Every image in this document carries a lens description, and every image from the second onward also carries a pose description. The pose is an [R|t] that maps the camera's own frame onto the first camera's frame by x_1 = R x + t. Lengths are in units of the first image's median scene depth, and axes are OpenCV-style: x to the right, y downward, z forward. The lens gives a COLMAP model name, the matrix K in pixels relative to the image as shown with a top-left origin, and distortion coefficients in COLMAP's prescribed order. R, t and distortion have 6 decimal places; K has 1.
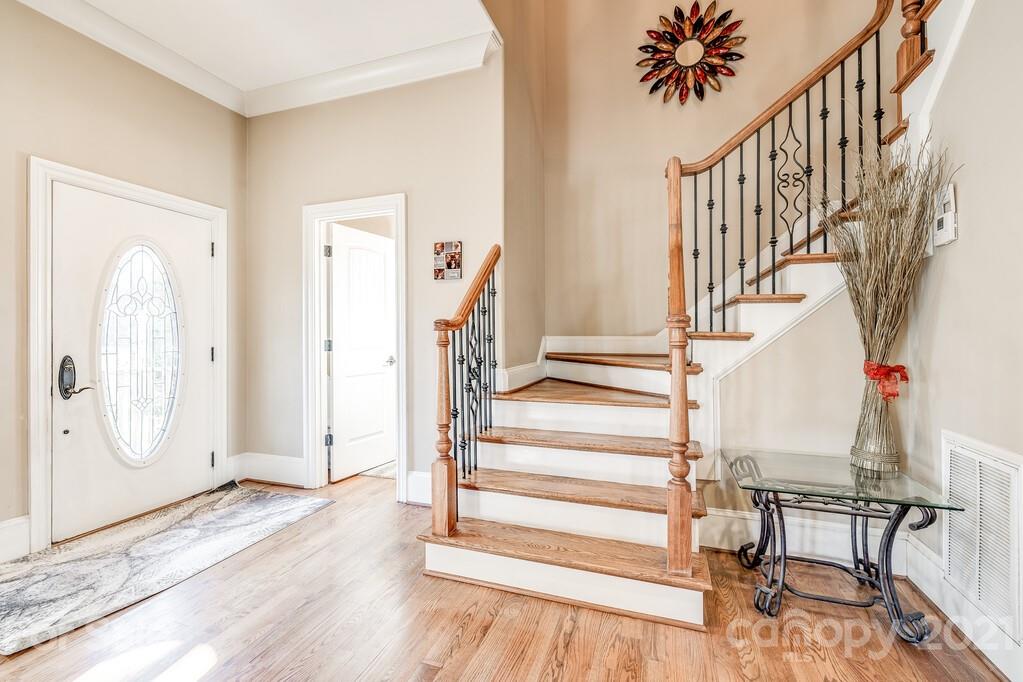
lens RADIAL K [[437.6, 0, 511.5], [0, 437.6, 335.3], [0, 0, 1]] dist [0.001069, 0.000070]
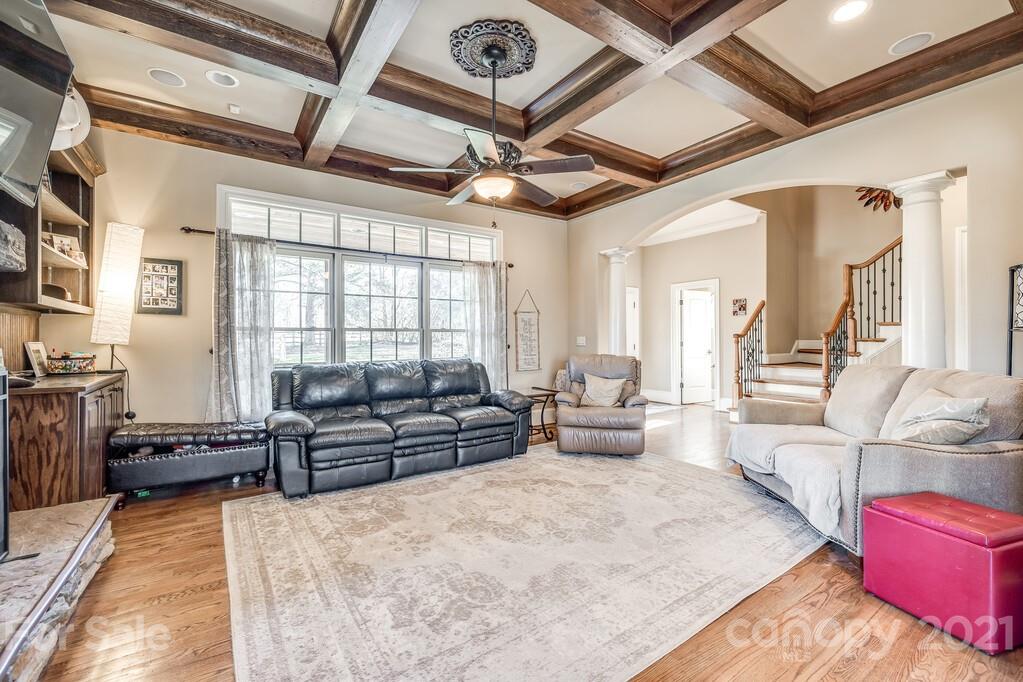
lens RADIAL K [[437.6, 0, 511.0], [0, 437.6, 340.9], [0, 0, 1]] dist [0.001069, 0.000070]
pose [[0.804164, 0.002440, -0.594402, 0.261728], [-0.002719, 0.999996, 0.000427, 0.008862], [0.594401, 0.001273, 0.804168, -1.592552]]
